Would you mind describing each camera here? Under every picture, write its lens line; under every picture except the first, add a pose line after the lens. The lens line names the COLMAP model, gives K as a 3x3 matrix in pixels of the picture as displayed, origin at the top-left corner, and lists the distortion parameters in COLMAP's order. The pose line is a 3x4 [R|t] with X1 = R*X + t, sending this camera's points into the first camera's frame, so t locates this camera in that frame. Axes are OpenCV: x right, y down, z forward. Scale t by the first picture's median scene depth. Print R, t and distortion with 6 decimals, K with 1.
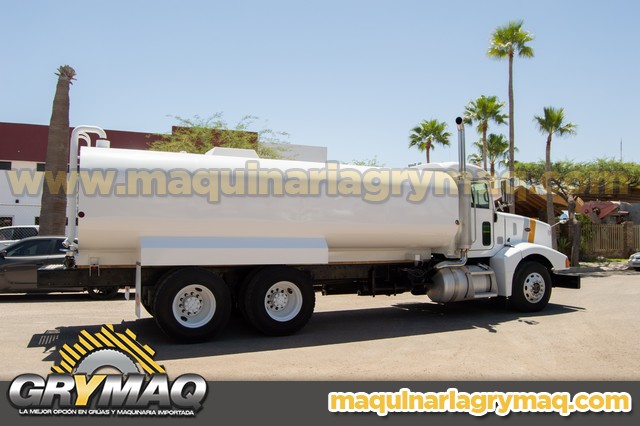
lens RADIAL K [[508.6, 0, 320.0], [0, 508.6, 213.0], [0, 0, 1]] dist [-0.080438, 0.017708]
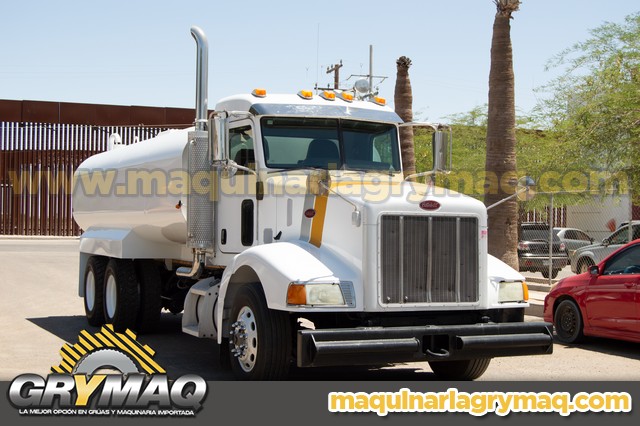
lens RADIAL K [[1020.1, 0, 320.0], [0, 1020.1, 213.0], [0, 0, 1]] dist [0.003120, -0.003658]
pose [[-0.012995, -0.021565, -0.999683, 1.344055], [0.027764, 0.999374, -0.021919, 0.054487], [0.999530, -0.028040, -0.012388, 1.060114]]
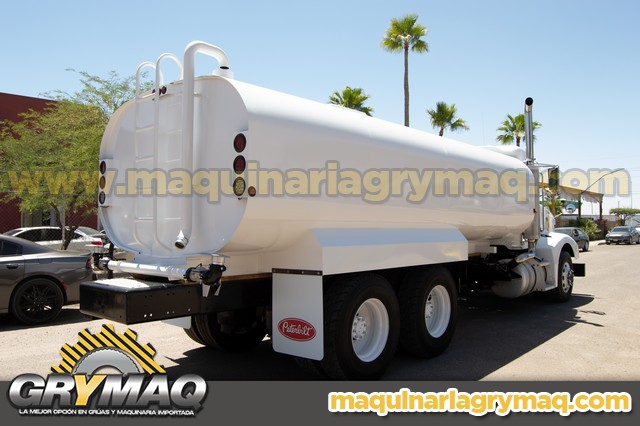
lens RADIAL K [[508.6, 0, 320.0], [0, 508.6, 213.0], [0, 0, 1]] dist [-0.080438, 0.017708]
pose [[0.917855, 0.005597, 0.396877, -0.407489], [-0.012667, 0.999804, 0.015197, 0.012004], [-0.396714, -0.018976, 0.917746, 0.281700]]
